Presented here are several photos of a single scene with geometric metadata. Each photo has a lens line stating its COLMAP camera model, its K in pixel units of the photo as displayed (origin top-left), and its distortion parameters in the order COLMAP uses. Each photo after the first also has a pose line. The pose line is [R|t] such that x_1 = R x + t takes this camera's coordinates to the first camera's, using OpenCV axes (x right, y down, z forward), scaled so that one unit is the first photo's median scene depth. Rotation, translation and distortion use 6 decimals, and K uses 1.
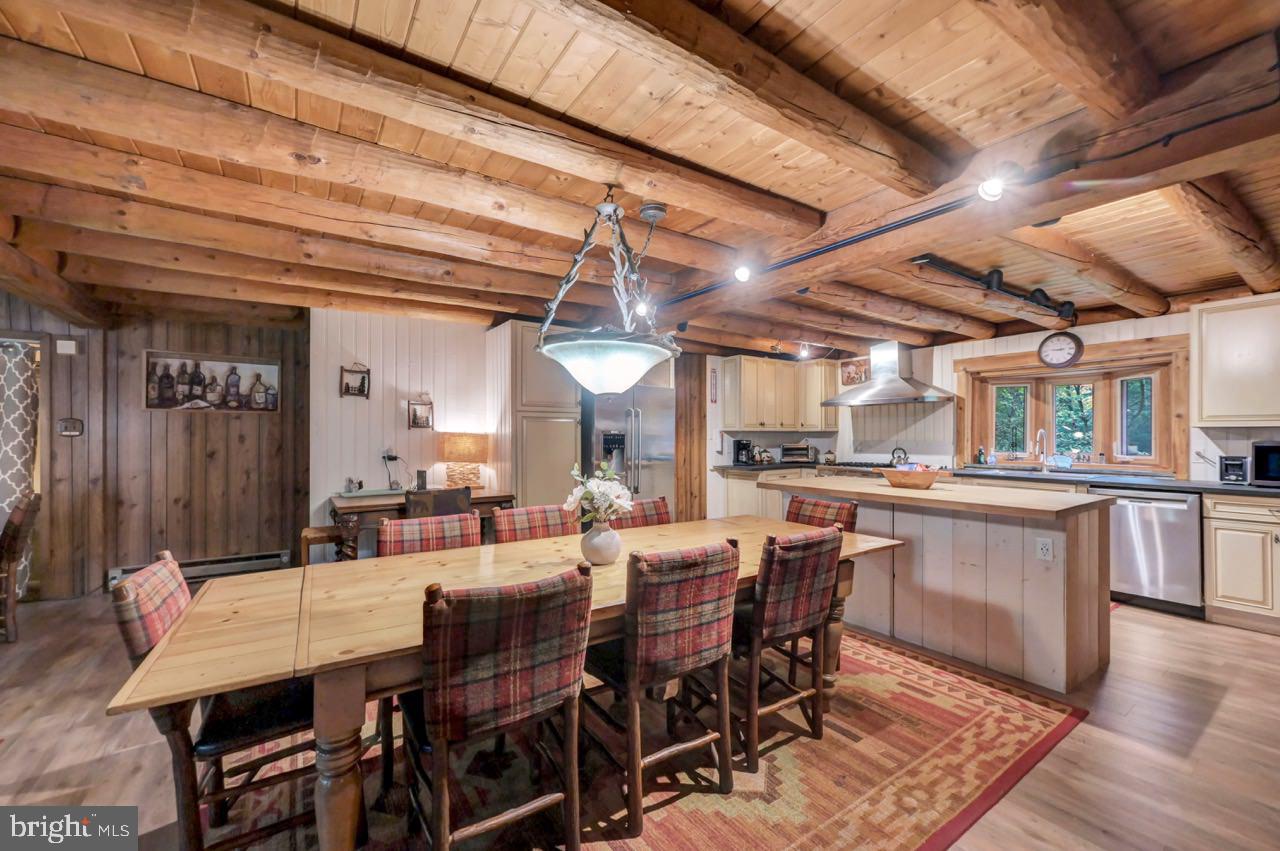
lens RADIAL K [[510.3, 0, 640.1], [0, 510.3, 434.9], [0, 0, 1]] dist [-0.002325, 0.000194]
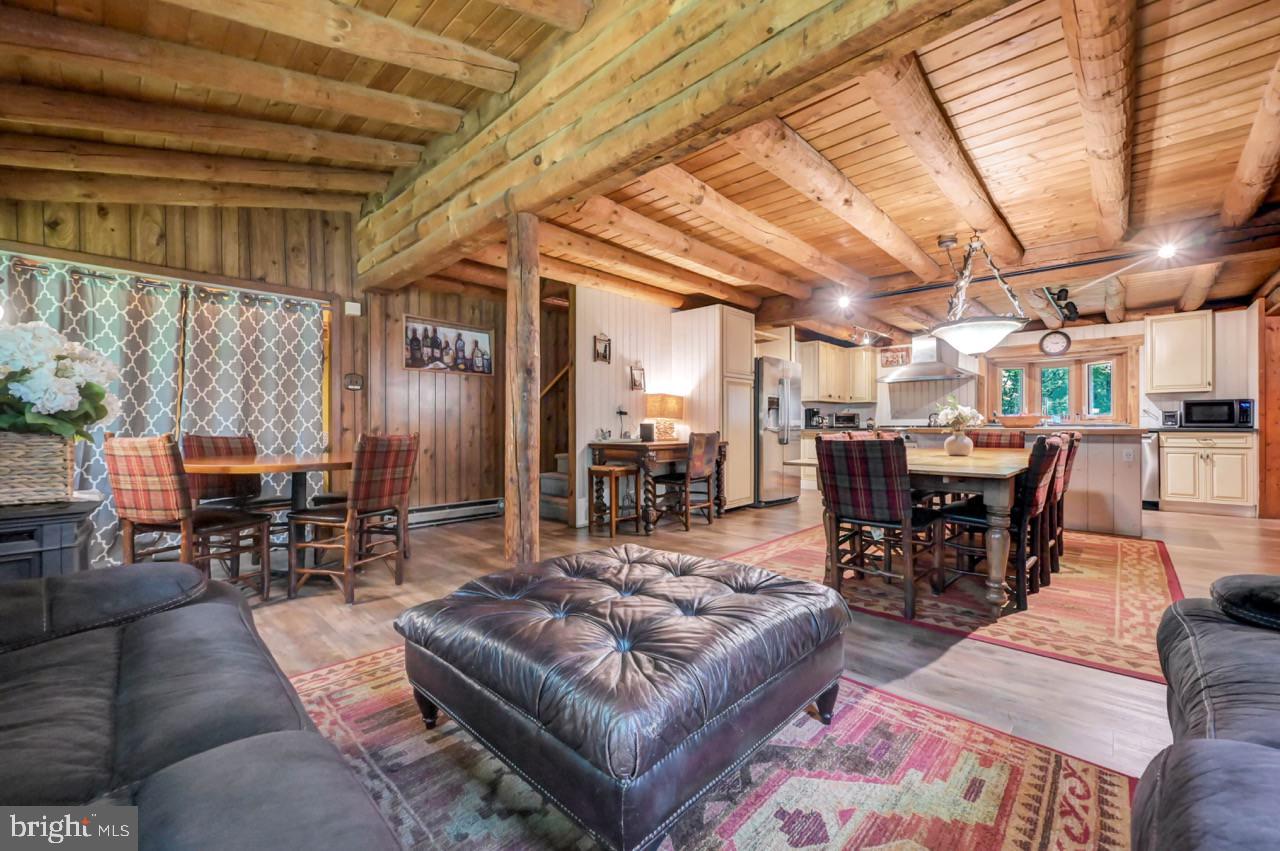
lens RADIAL K [[510.3, 0, 642.6], [0, 510.3, 425.8], [0, 0, 1]] dist [-0.002325, 0.000194]
pose [[0.976619, -0.000690, 0.214974, -0.663810], [0.000456, 0.999999, 0.001136, 0.070162], [-0.214975, -0.001011, 0.976619, -0.184047]]
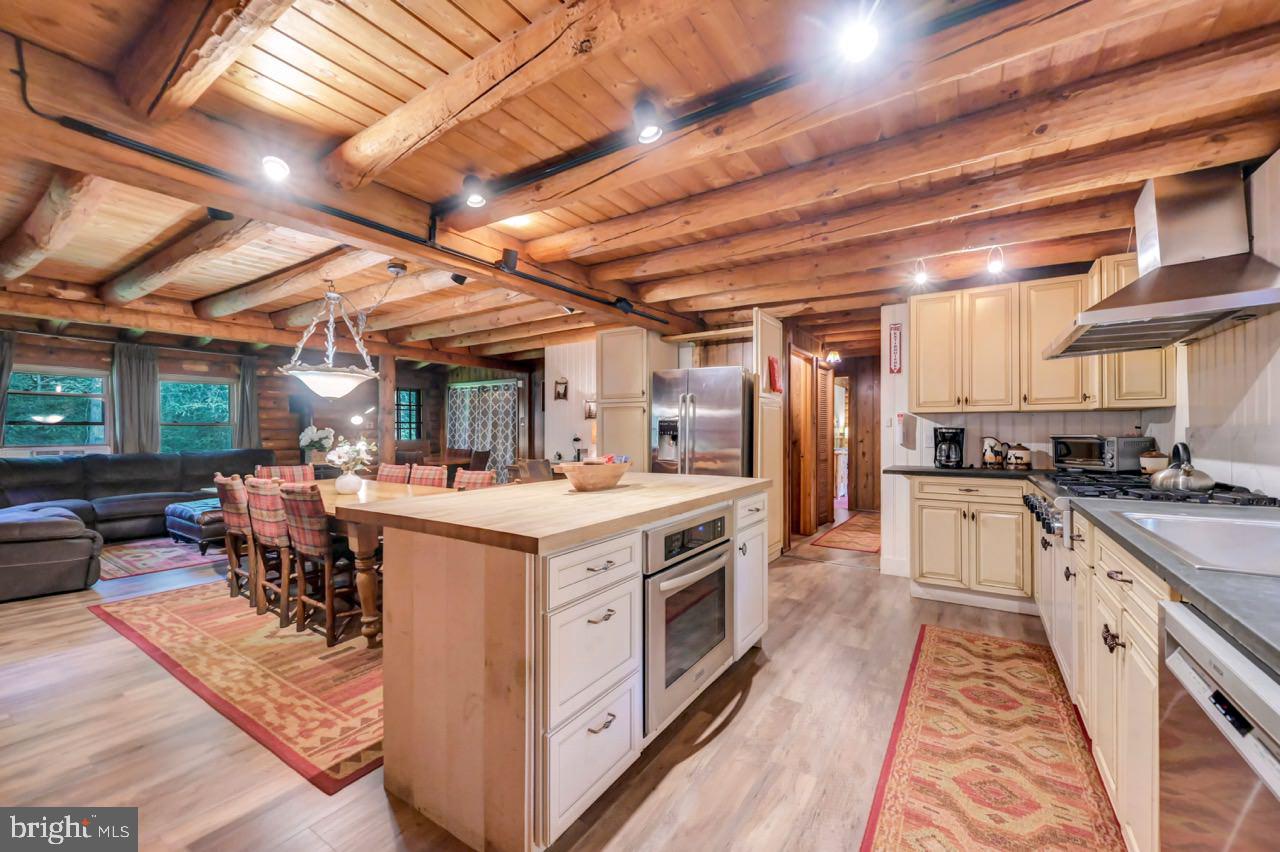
lens RADIAL K [[510.3, 0, 644.8], [0, 510.3, 429.2], [0, 0, 1]] dist [-0.002325, 0.000194]
pose [[0.387146, -0.002810, -0.922014, 0.881039], [0.001505, 0.999996, -0.002415, 0.018164], [0.922017, -0.000453, 0.387148, 0.581932]]
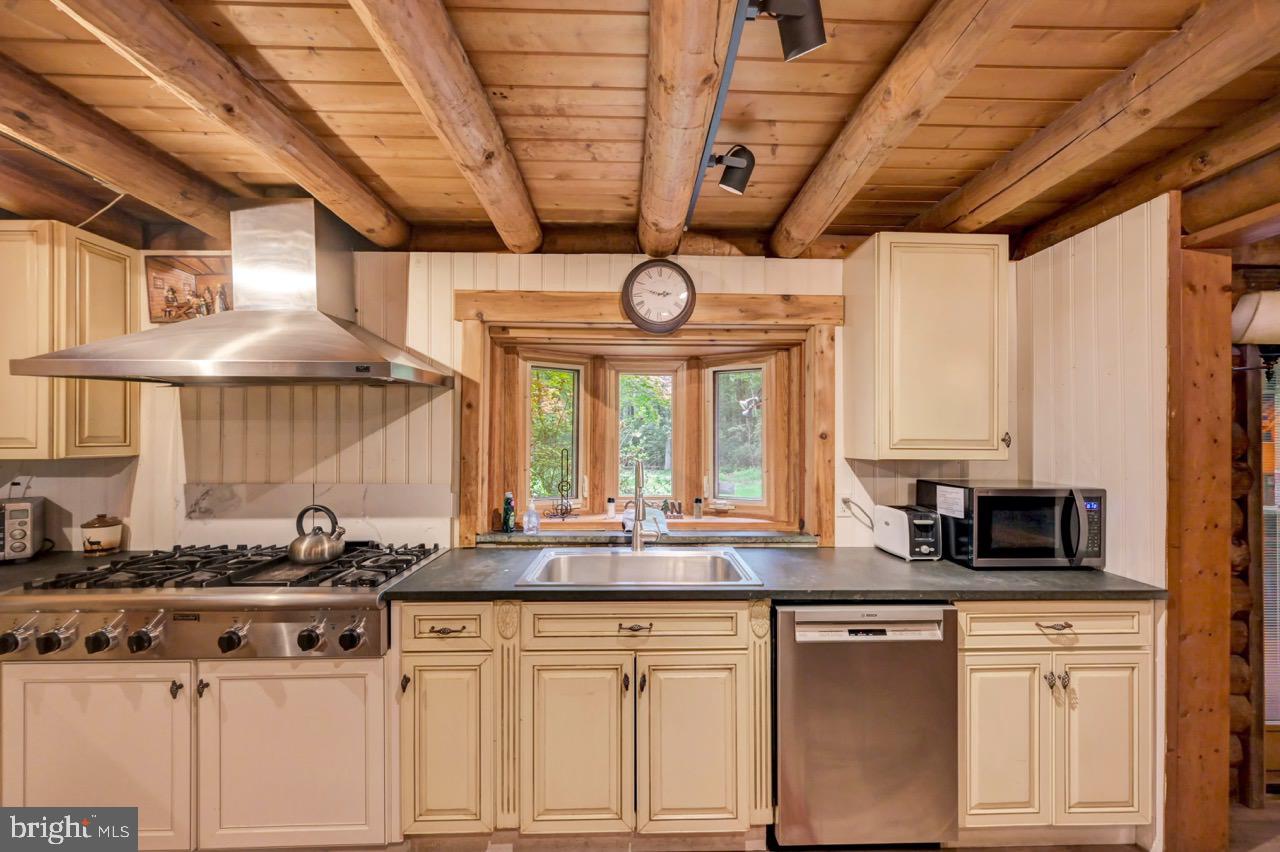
lens RADIAL K [[510.3, 0, 645.3], [0, 510.3, 434.6], [0, 0, 1]] dist [-0.002325, 0.000194]
pose [[0.542119, 0.006456, 0.840277, 0.408662], [-0.004331, 0.999979, -0.004889, -0.031016], [-0.840290, -0.000989, 0.542136, 0.752654]]
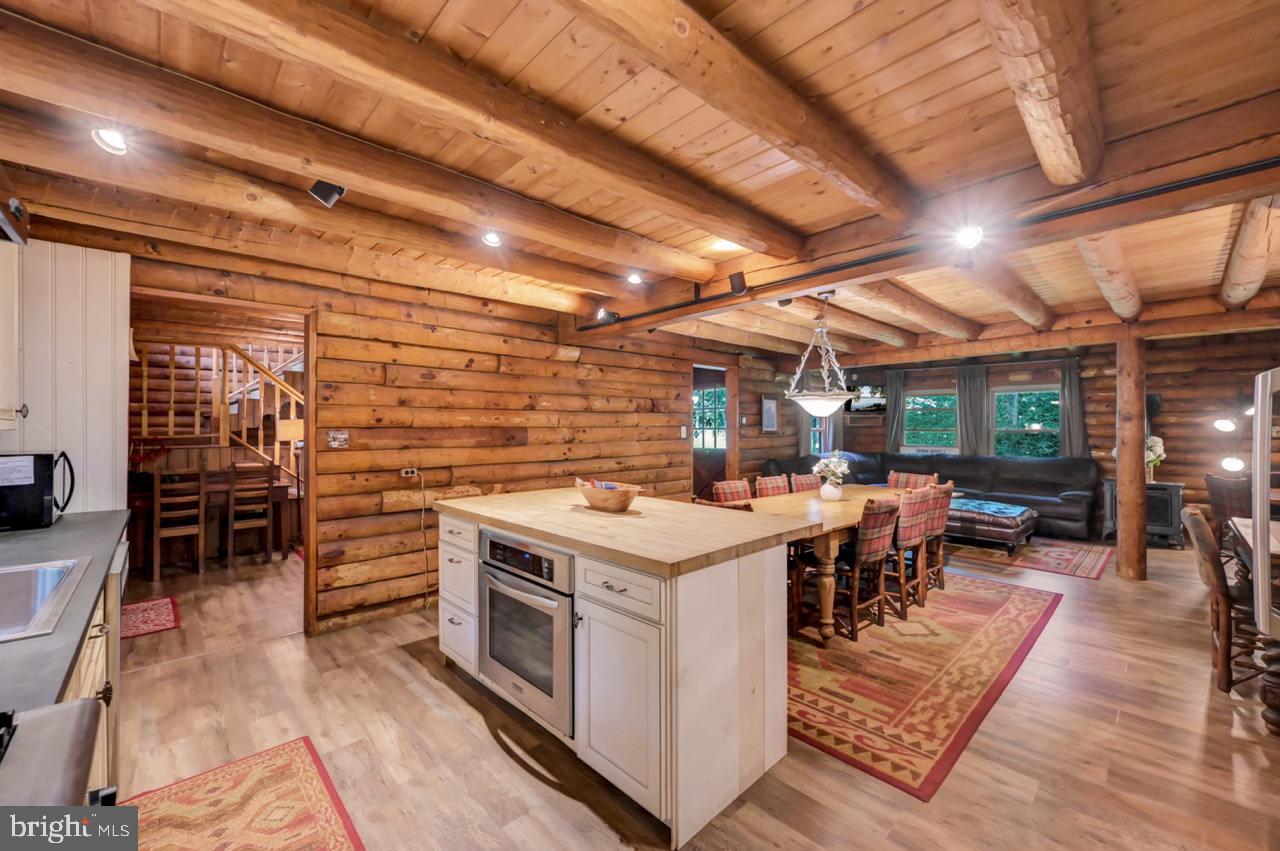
lens RADIAL K [[510.3, 0, 637.1], [0, 510.3, 425.5], [0, 0, 1]] dist [-0.002325, 0.000194]
pose [[-0.988009, -0.000143, -0.154397, 0.445545], [-0.000014, 1.000000, -0.000836, -0.015948], [0.154397, -0.000824, -0.988009, 1.298843]]
